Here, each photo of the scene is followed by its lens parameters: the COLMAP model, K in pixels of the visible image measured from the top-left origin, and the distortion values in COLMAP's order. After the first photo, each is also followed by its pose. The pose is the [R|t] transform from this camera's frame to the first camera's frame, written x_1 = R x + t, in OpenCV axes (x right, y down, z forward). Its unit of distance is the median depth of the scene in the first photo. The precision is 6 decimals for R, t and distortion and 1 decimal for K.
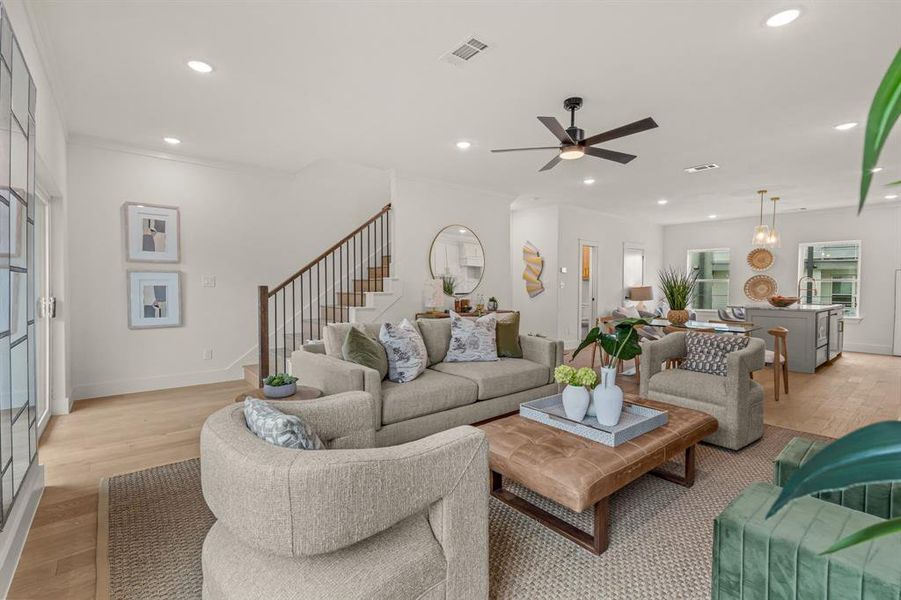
lens RADIAL K [[406.5, 0, 452.7], [0, 406.5, 292.8], [0, 0, 1]] dist [-0.006661, 0.000586]
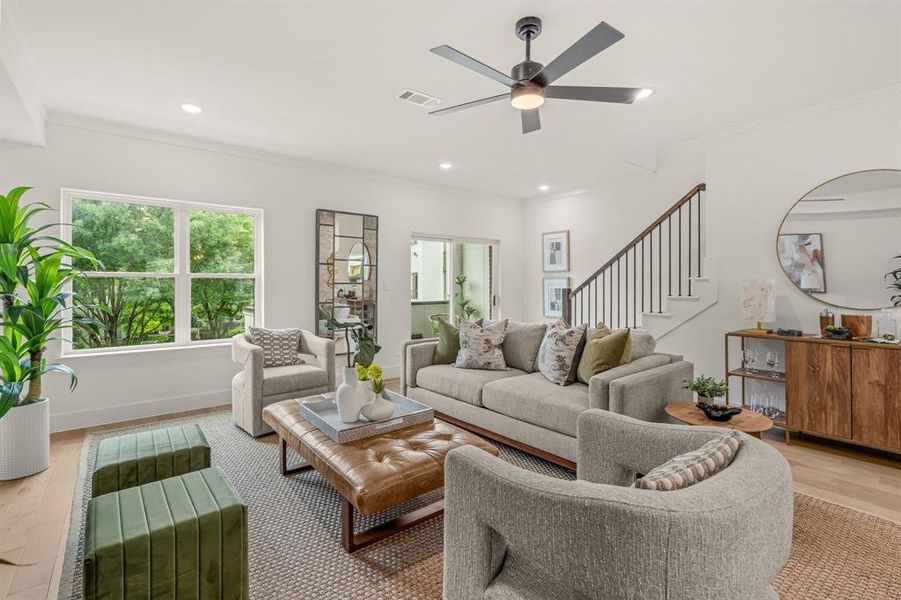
lens RADIAL K [[406.5, 0, 443.4], [0, 406.5, 287.2], [0, 0, 1]] dist [-0.006661, 0.000586]
pose [[-0.017312, -0.002258, -0.999848, 0.728340], [-0.012026, 0.999926, -0.002050, -0.012785], [0.999778, 0.011988, -0.017337, 0.638062]]
